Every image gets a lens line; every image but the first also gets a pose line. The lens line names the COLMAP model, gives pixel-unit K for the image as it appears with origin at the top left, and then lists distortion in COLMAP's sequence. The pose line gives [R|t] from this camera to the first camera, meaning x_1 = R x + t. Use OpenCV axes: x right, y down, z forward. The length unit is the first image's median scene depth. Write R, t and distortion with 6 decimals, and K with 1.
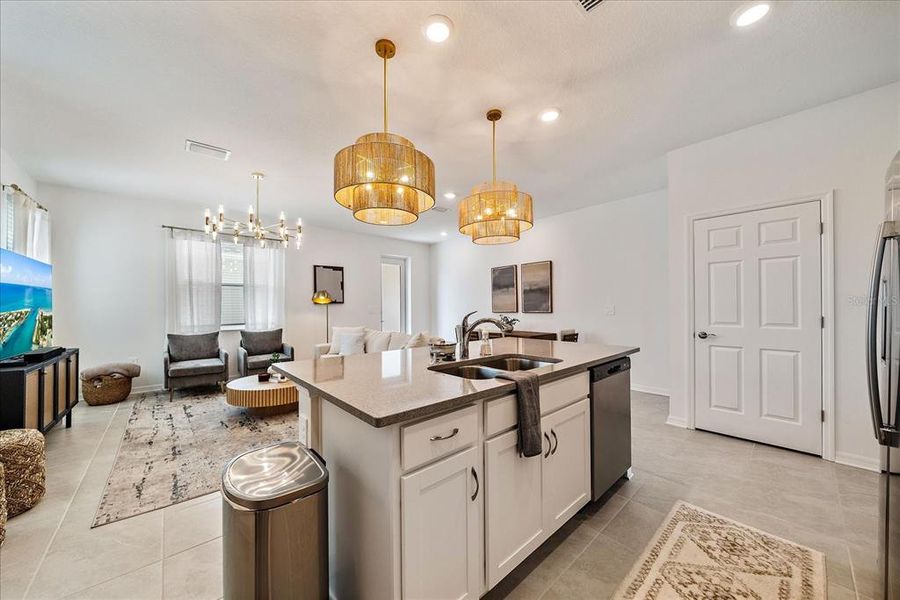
lens RADIAL K [[320.9, 0, 447.7], [0, 320.9, 306.0], [0, 0, 1]] dist [-0.001721, -0.000001]
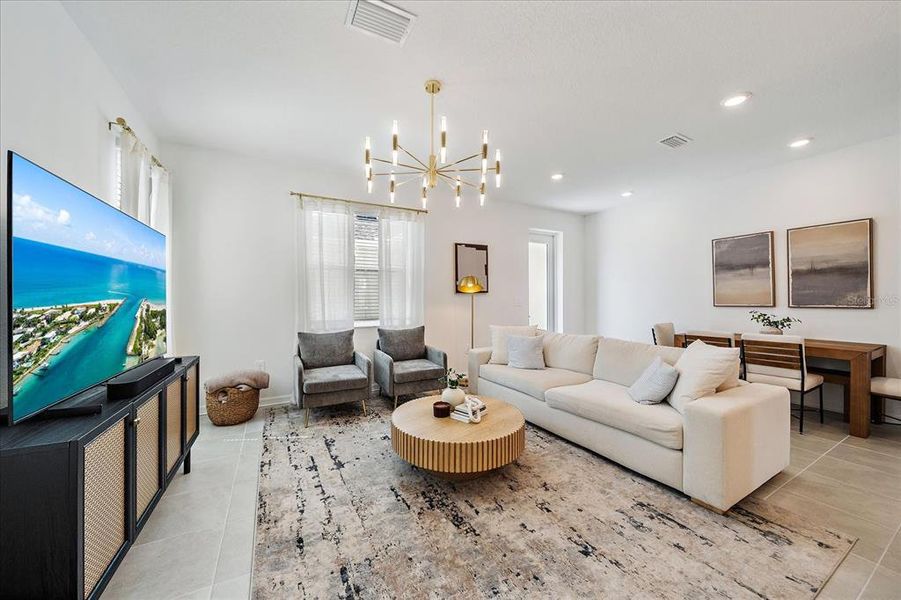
lens RADIAL K [[324.8, 0, 450.5], [0, 324.8, 300.0], [0, 0, 1]] dist [0.000885, 0.000062]
pose [[0.975351, 0.004526, -0.220611, -0.367182], [-0.002258, 0.999942, 0.010533, 0.001218], [0.220646, -0.009775, 0.975305, 0.341787]]
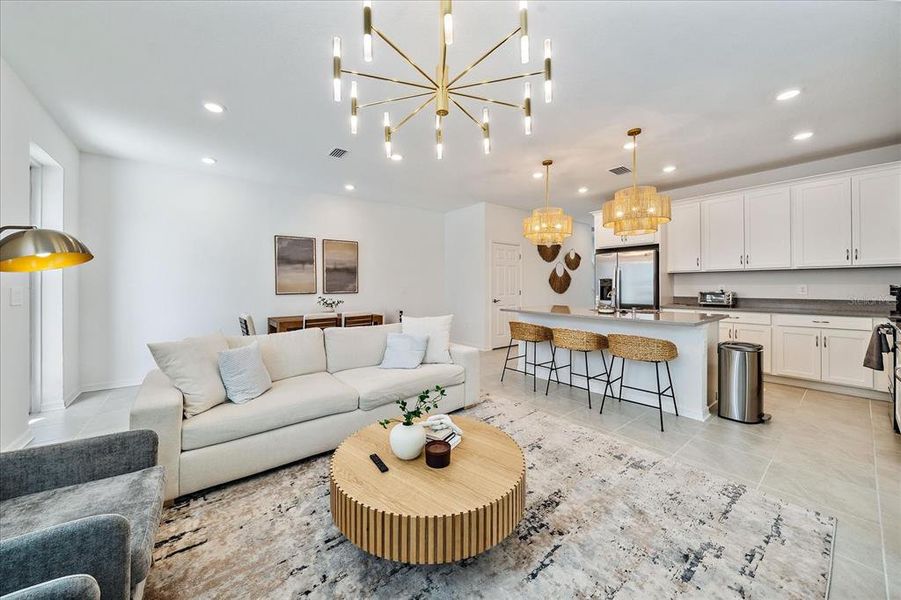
lens RADIAL K [[319.8, 0, 441.2], [0, 319.8, 284.2], [0, 0, 1]] dist [-0.000319, -0.000063]
pose [[0.074085, 0.009046, 0.997211, -0.870337], [0.000852, 0.999958, -0.009134, 0.003895], [-0.997252, 0.001526, 0.074075, 0.848914]]
